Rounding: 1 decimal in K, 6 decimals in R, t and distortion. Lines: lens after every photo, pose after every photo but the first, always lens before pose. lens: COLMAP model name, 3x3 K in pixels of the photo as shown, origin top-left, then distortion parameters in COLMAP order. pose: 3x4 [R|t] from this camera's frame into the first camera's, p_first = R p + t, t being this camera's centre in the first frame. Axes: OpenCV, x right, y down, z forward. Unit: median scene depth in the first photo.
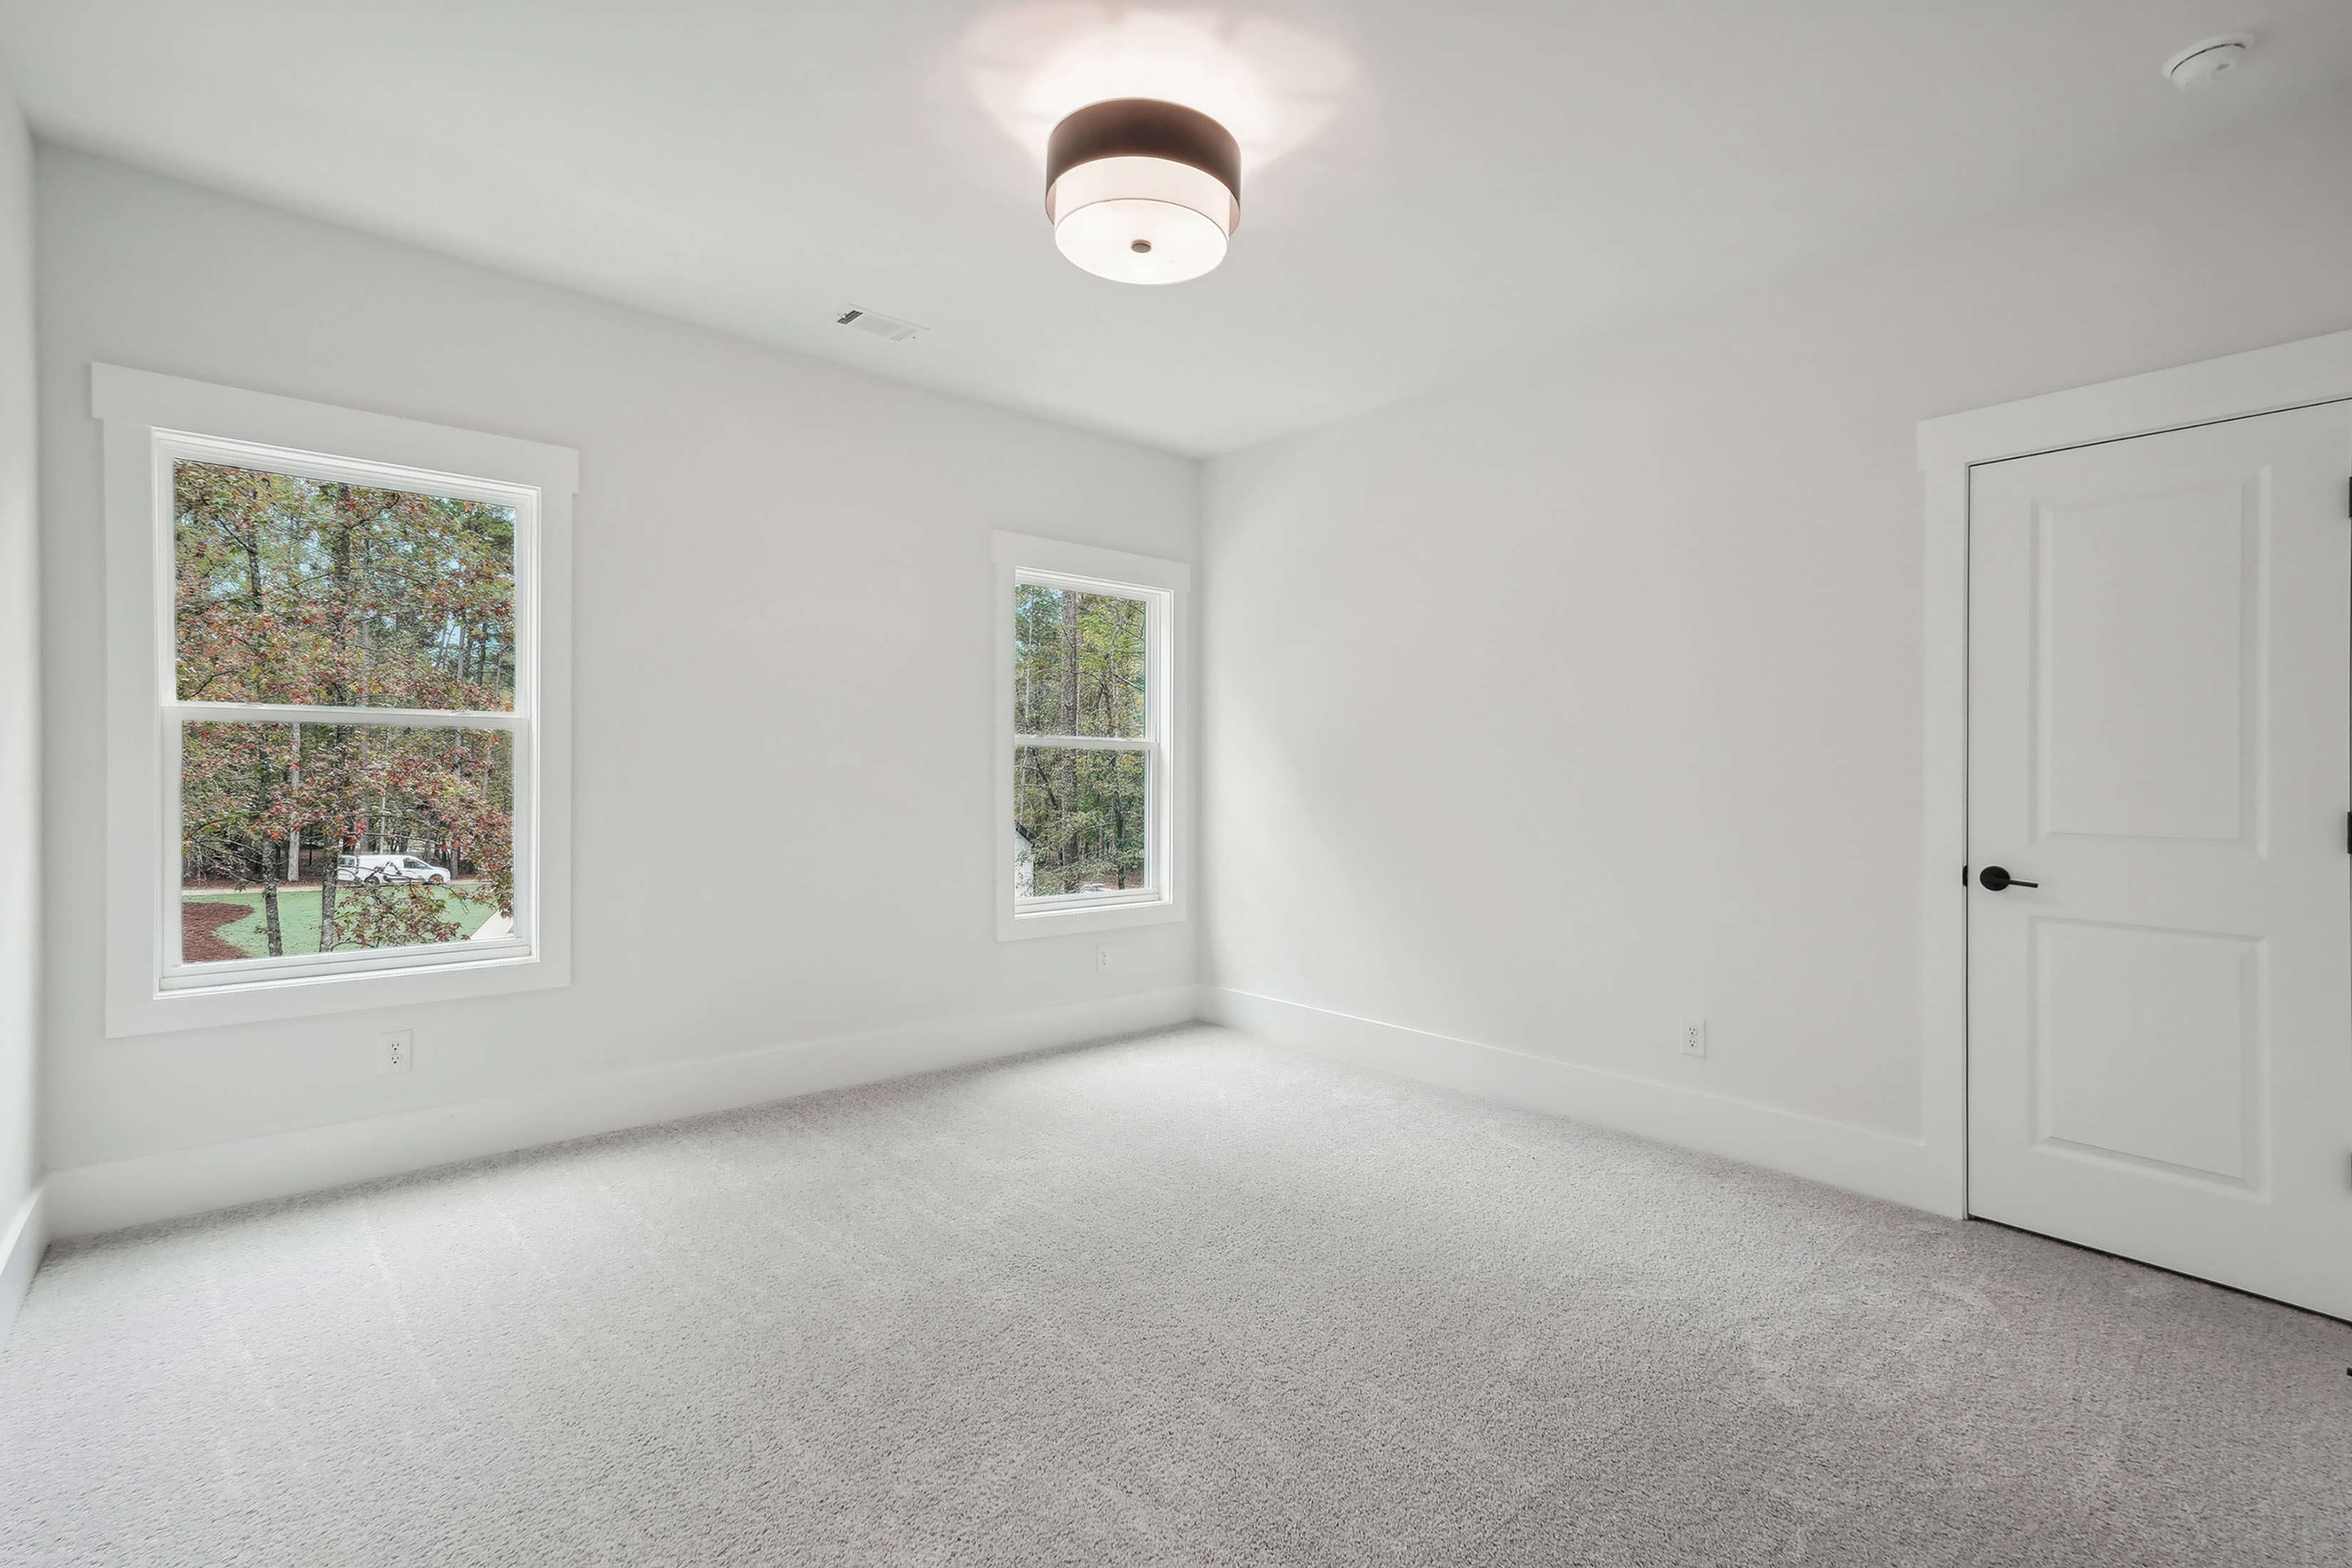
lens RADIAL K [[1077.1, 0, 1176.0], [0, 1077.1, 784.0], [0, 0, 1]] dist [0.004011, 0.000521]
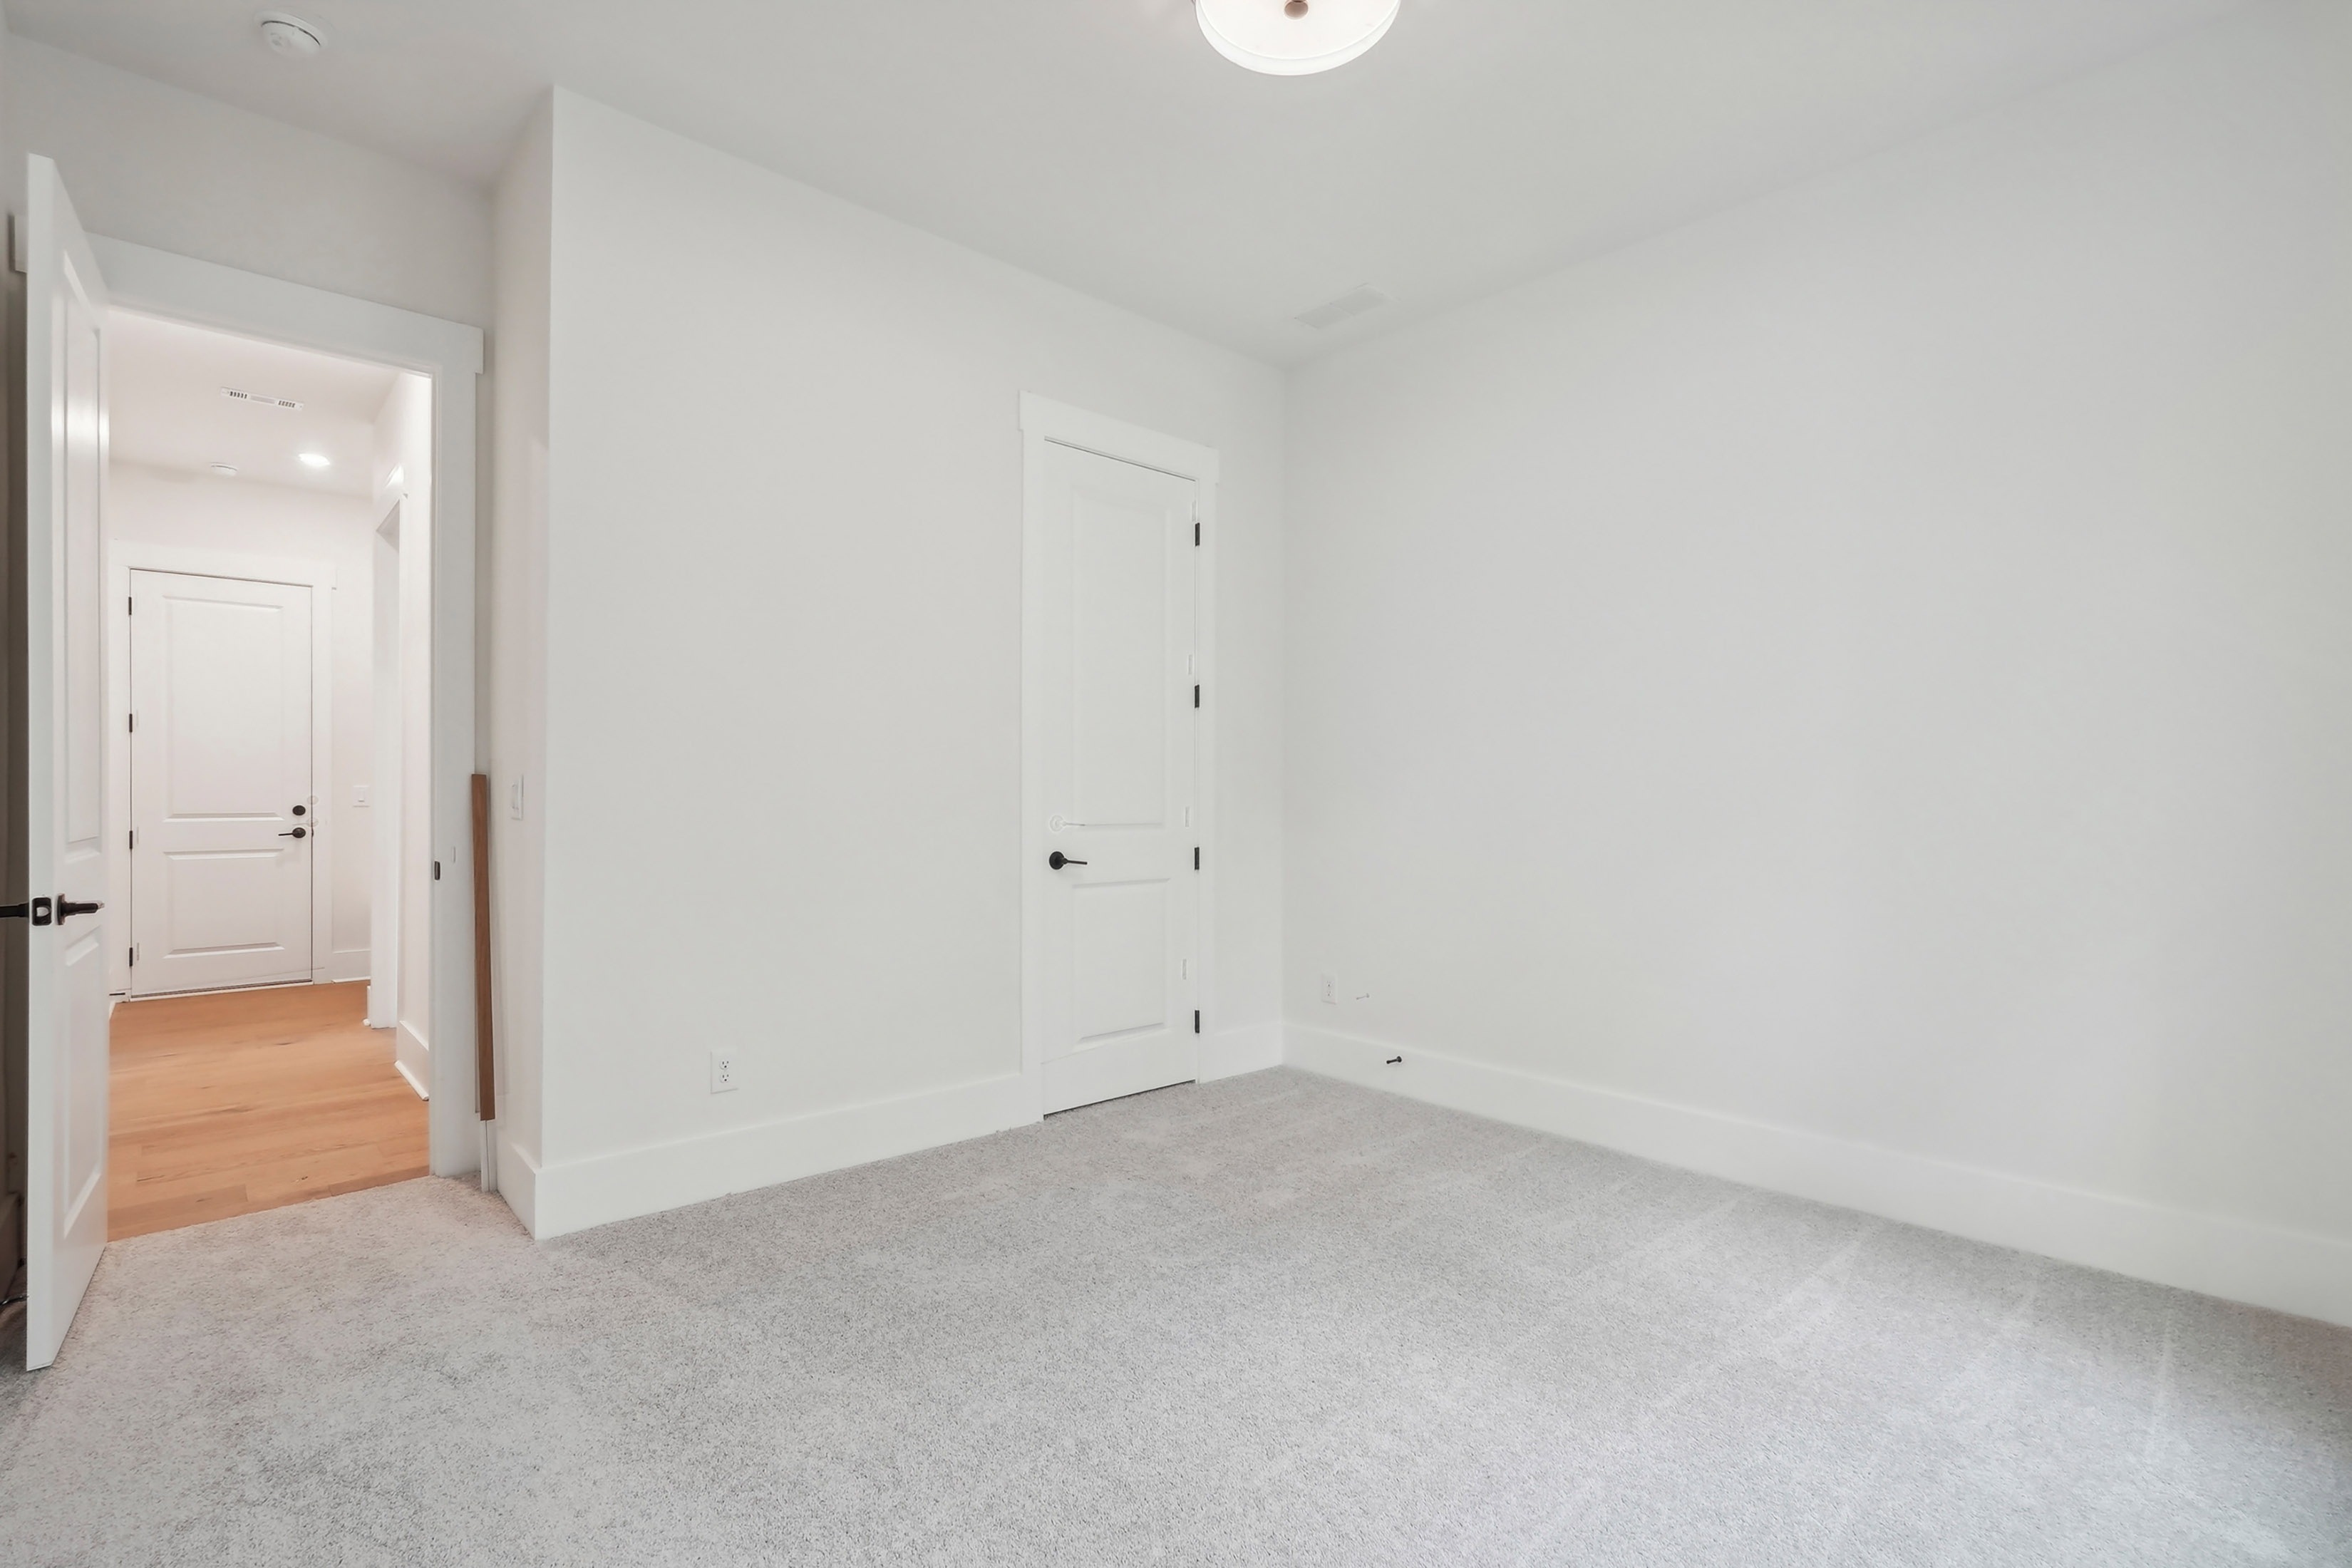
lens RADIAL K [[1077.1, 0, 1176.0], [0, 1077.1, 784.0], [0, 0, 1]] dist [0.004011, 0.000521]
pose [[-0.031944, 0.002314, 0.999487, -0.613620], [0.002716, 0.999994, -0.002229, -0.005367], [-0.999486, 0.002643, -0.031950, 0.908351]]
